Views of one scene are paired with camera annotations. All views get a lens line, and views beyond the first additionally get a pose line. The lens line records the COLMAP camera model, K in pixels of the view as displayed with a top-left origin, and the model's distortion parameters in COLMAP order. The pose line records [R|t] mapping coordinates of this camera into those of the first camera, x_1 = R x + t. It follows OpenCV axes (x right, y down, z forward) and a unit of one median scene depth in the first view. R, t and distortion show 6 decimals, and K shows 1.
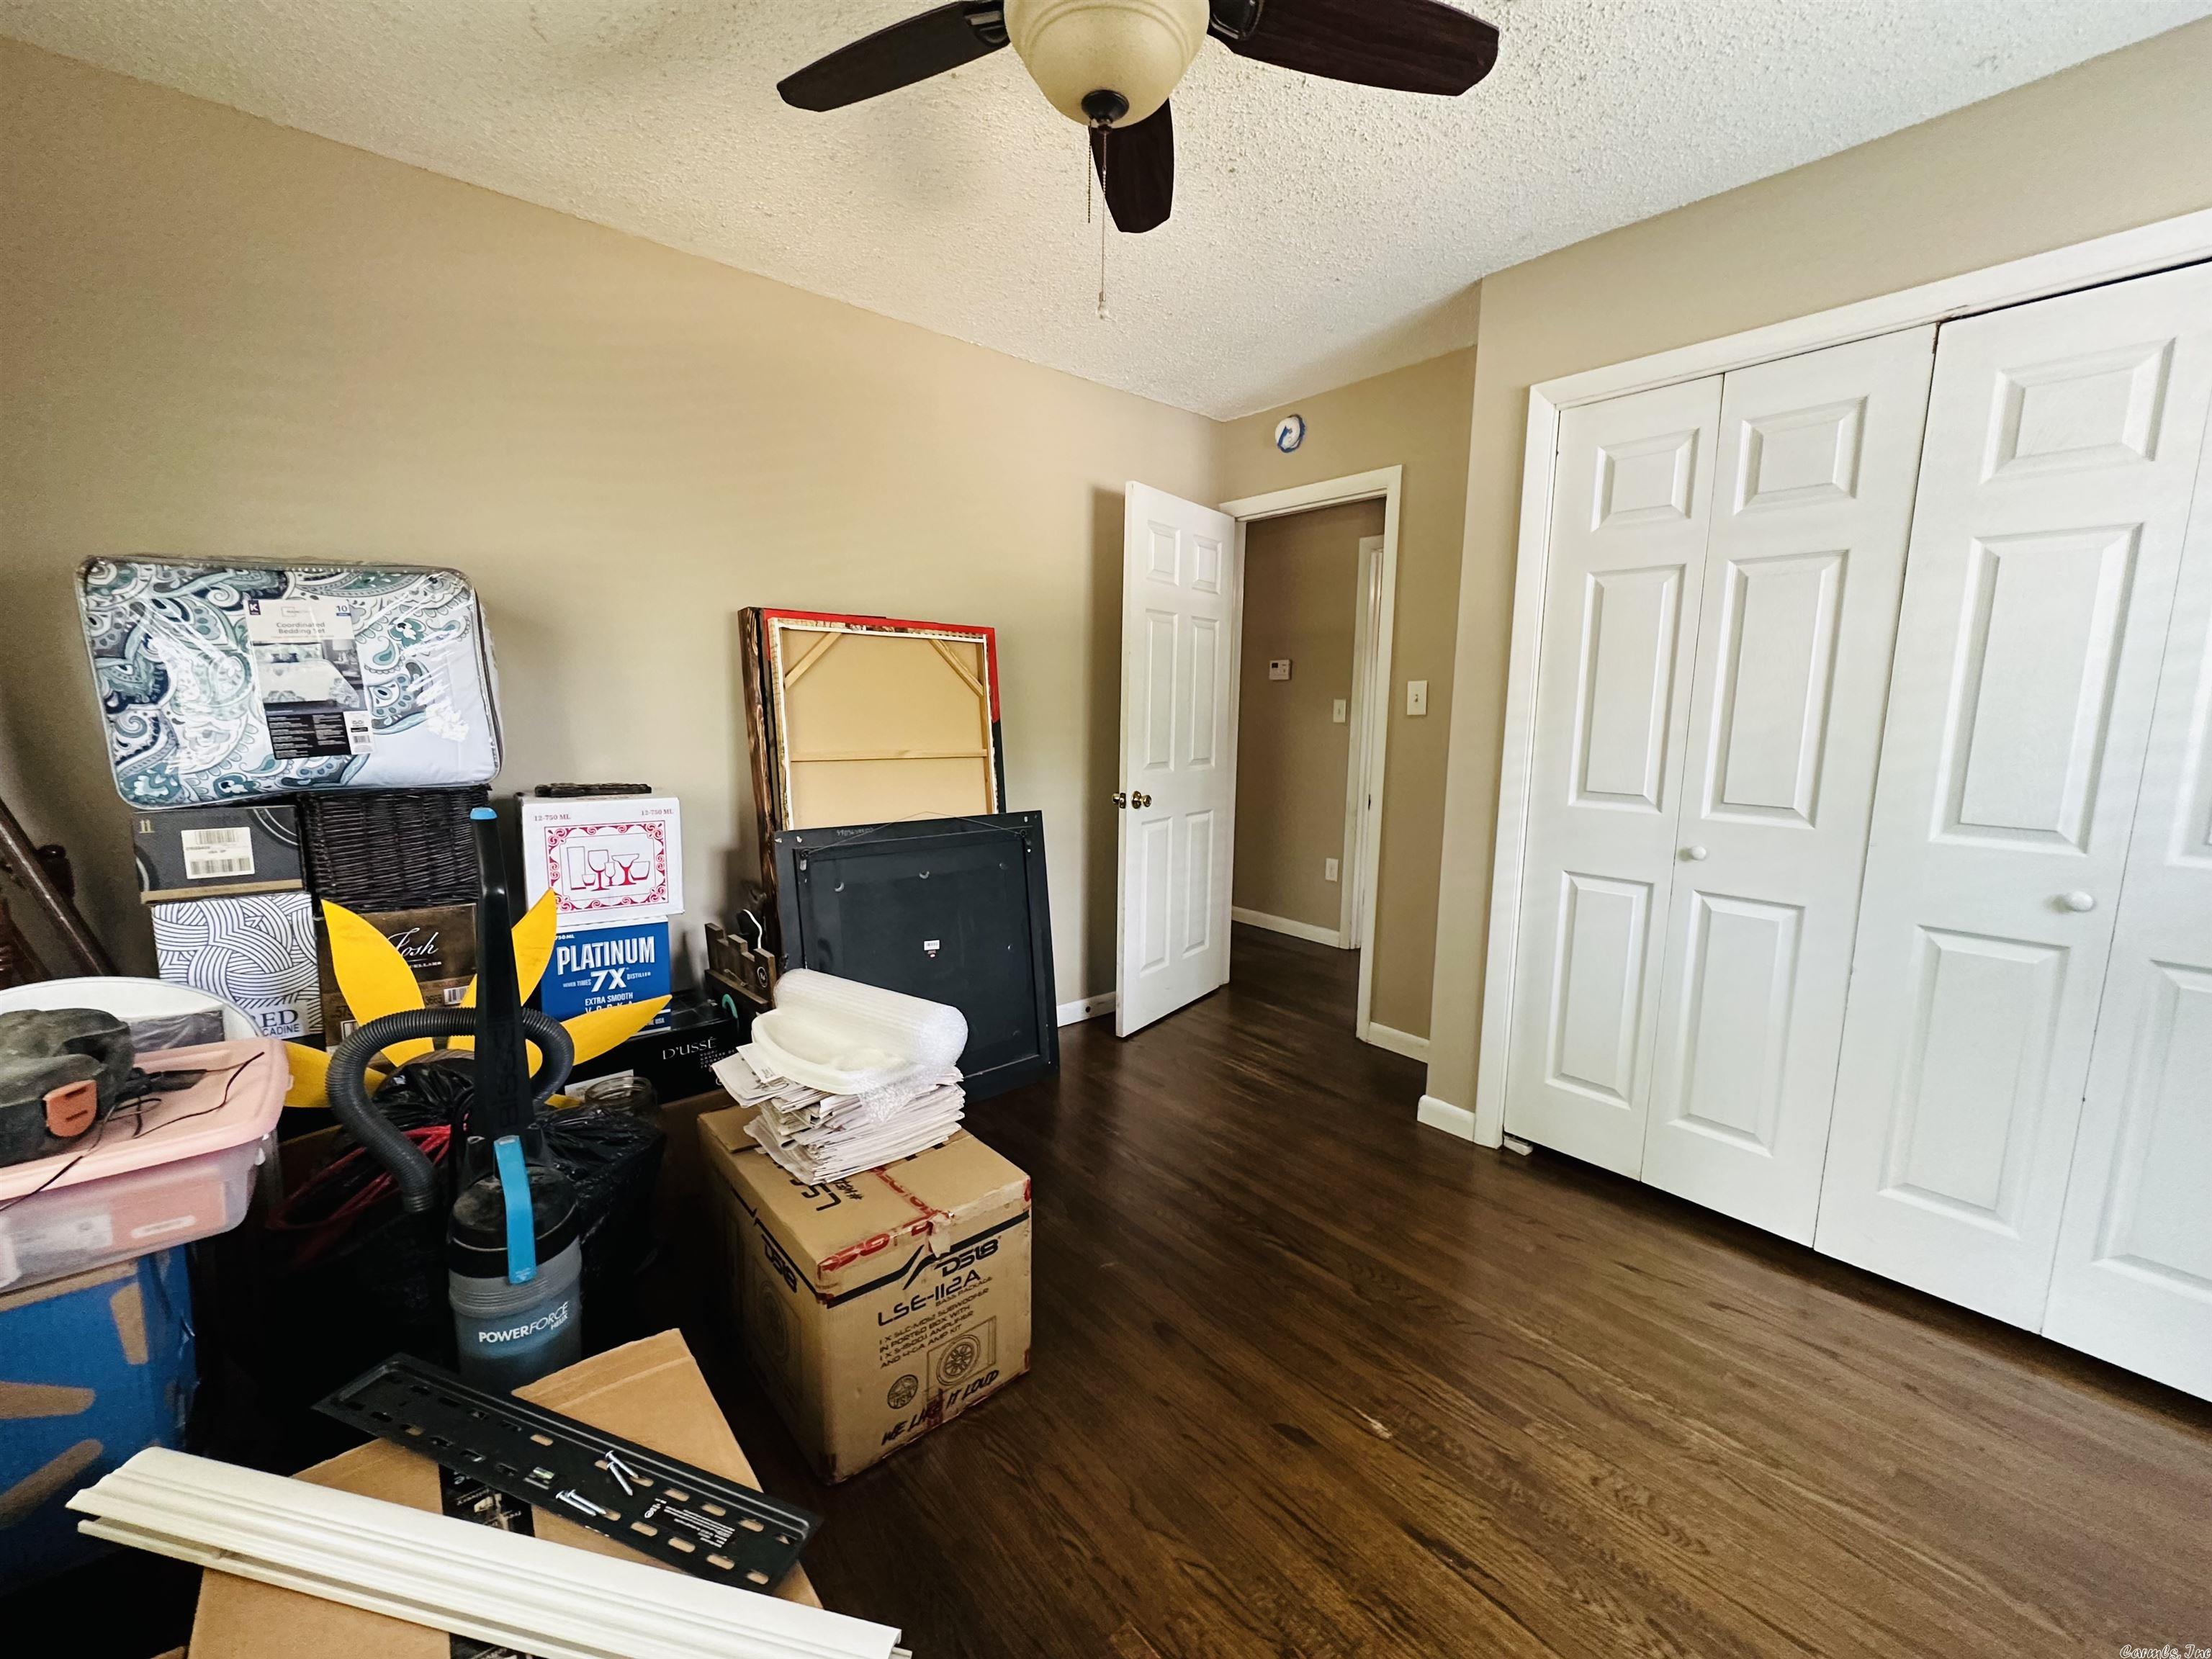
lens RADIAL K [[882.8, 0, 1105.8], [0, 882.8, 835.6], [0, 0, 1]] dist [-0.004152, 0.000990]
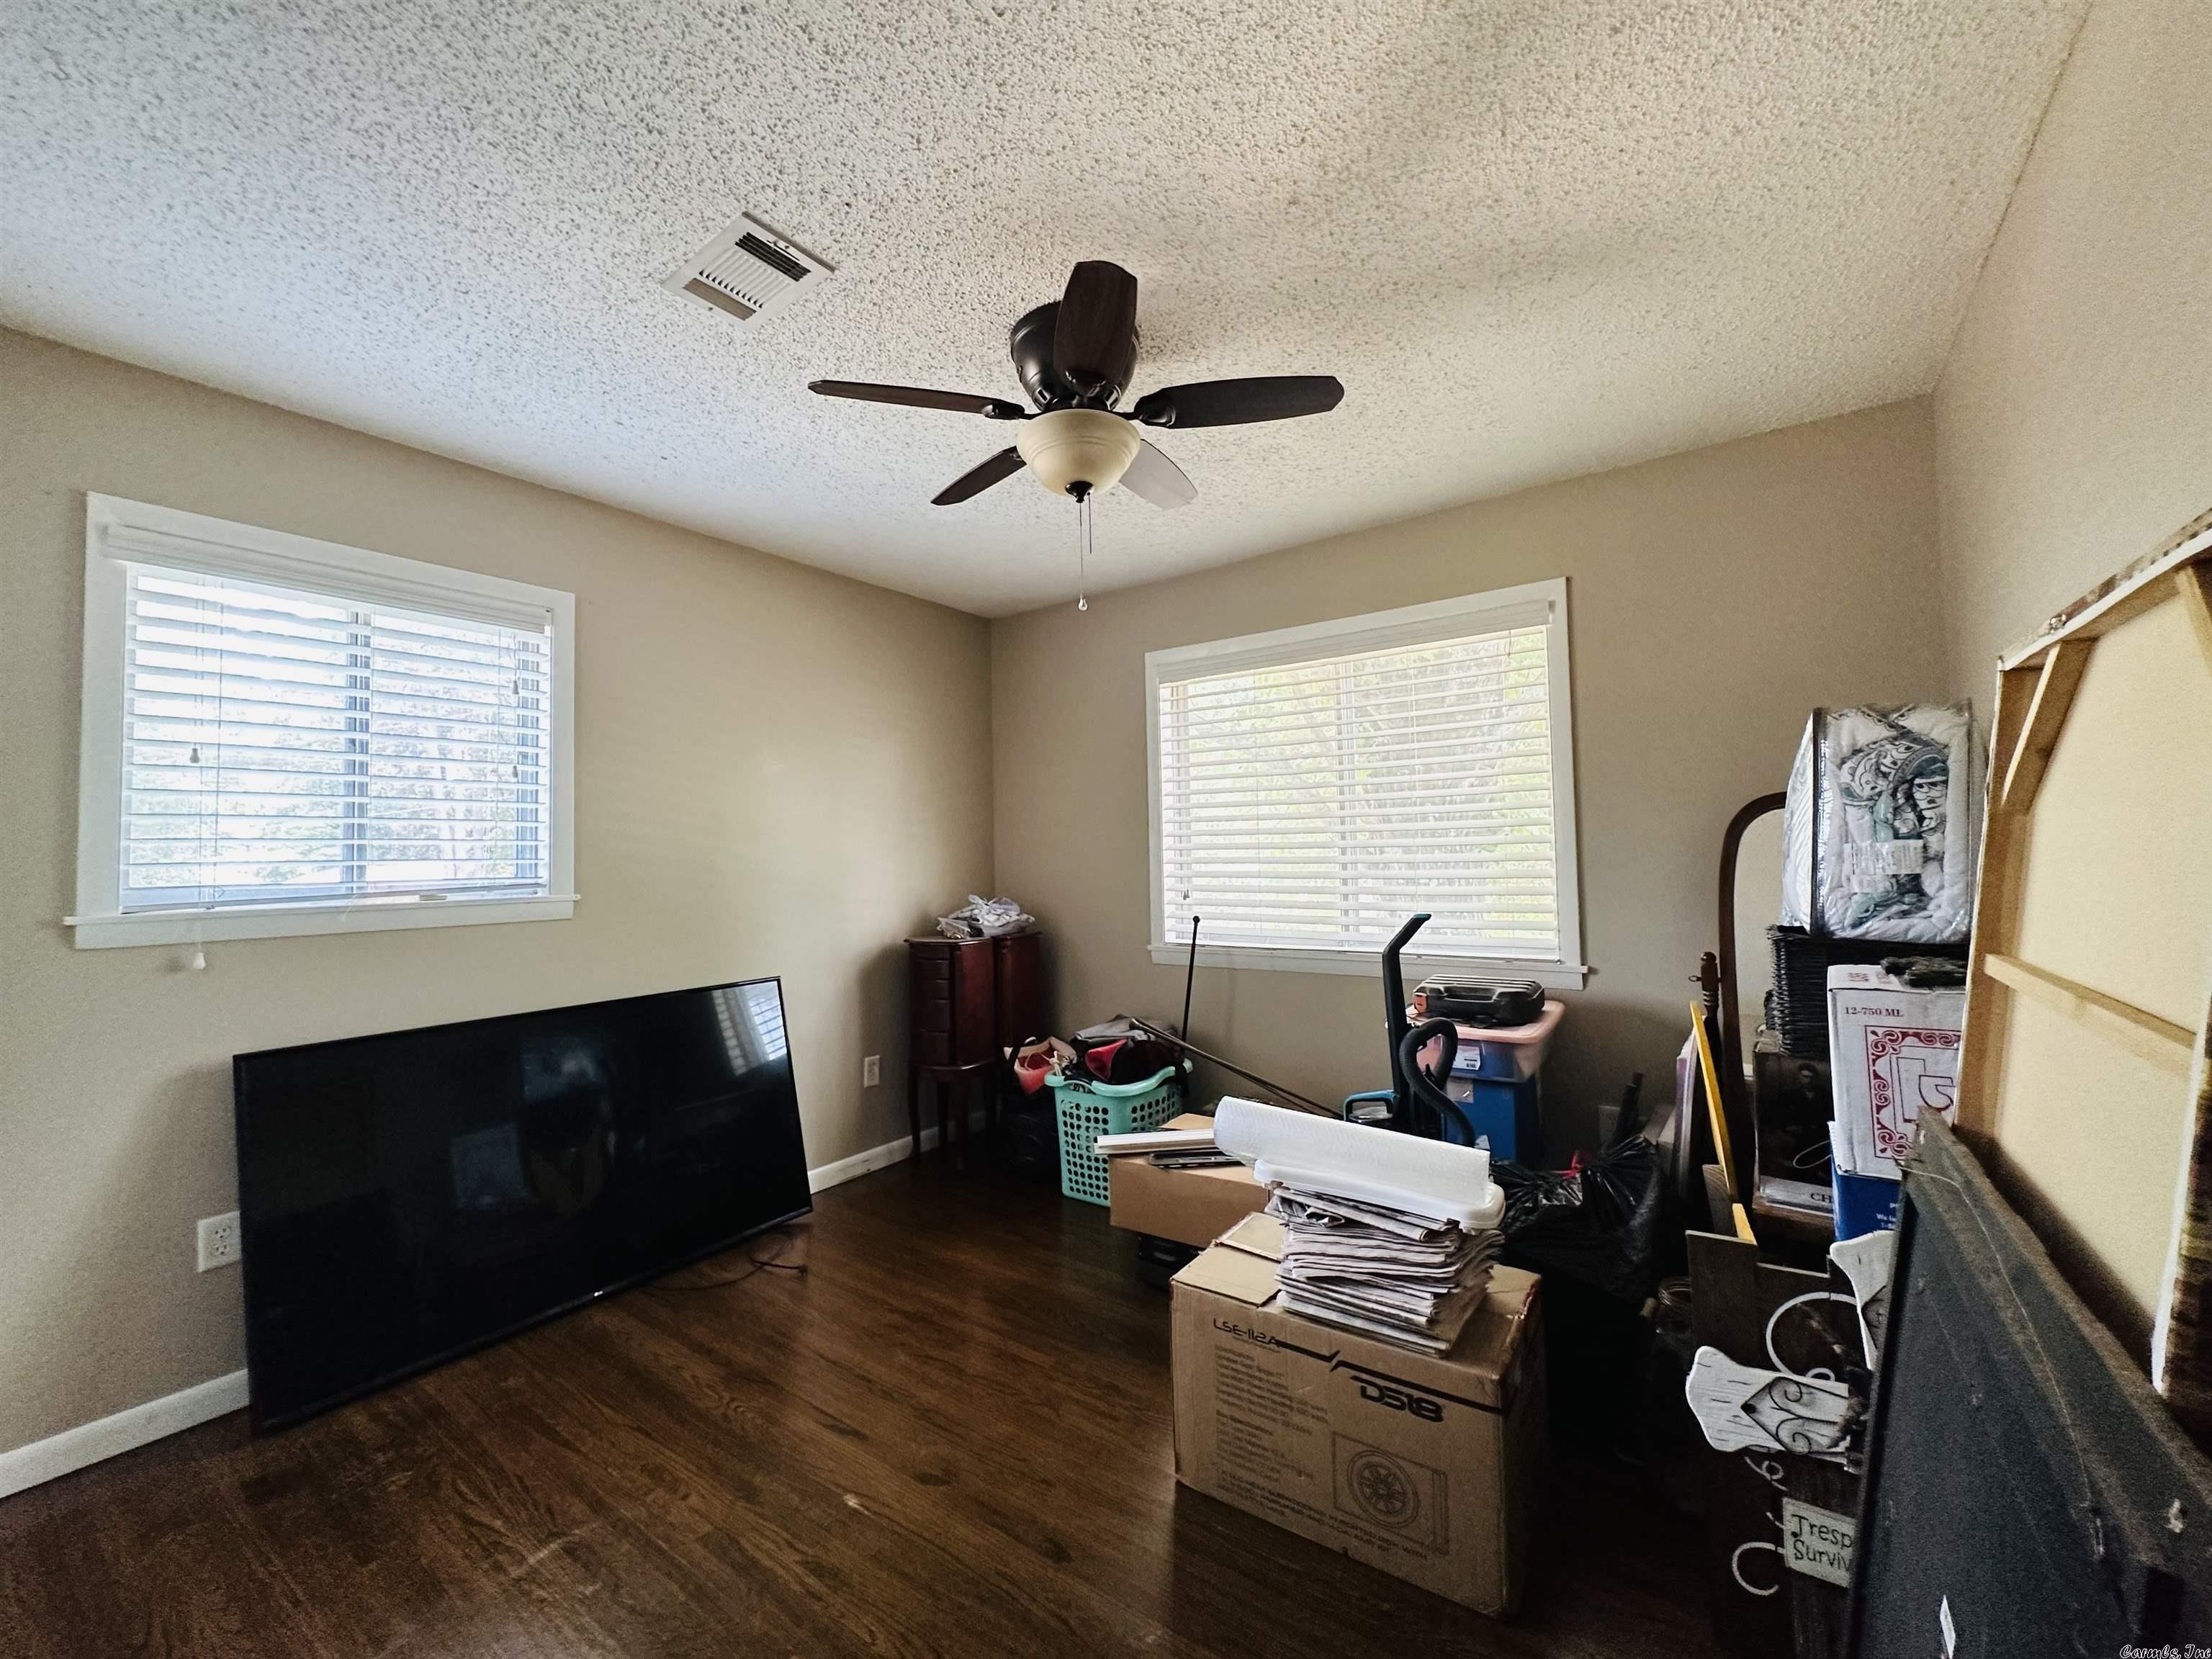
lens RADIAL K [[882.8, 0, 1113.6], [0, 882.8, 825.8], [0, 0, 1]] dist [-0.004152, 0.000990]
pose [[-0.972074, 0.002336, -0.234664, 0.227224], [-0.028602, 0.991317, 0.128348, -0.305999], [0.232926, 0.131476, -0.963566, 1.862715]]
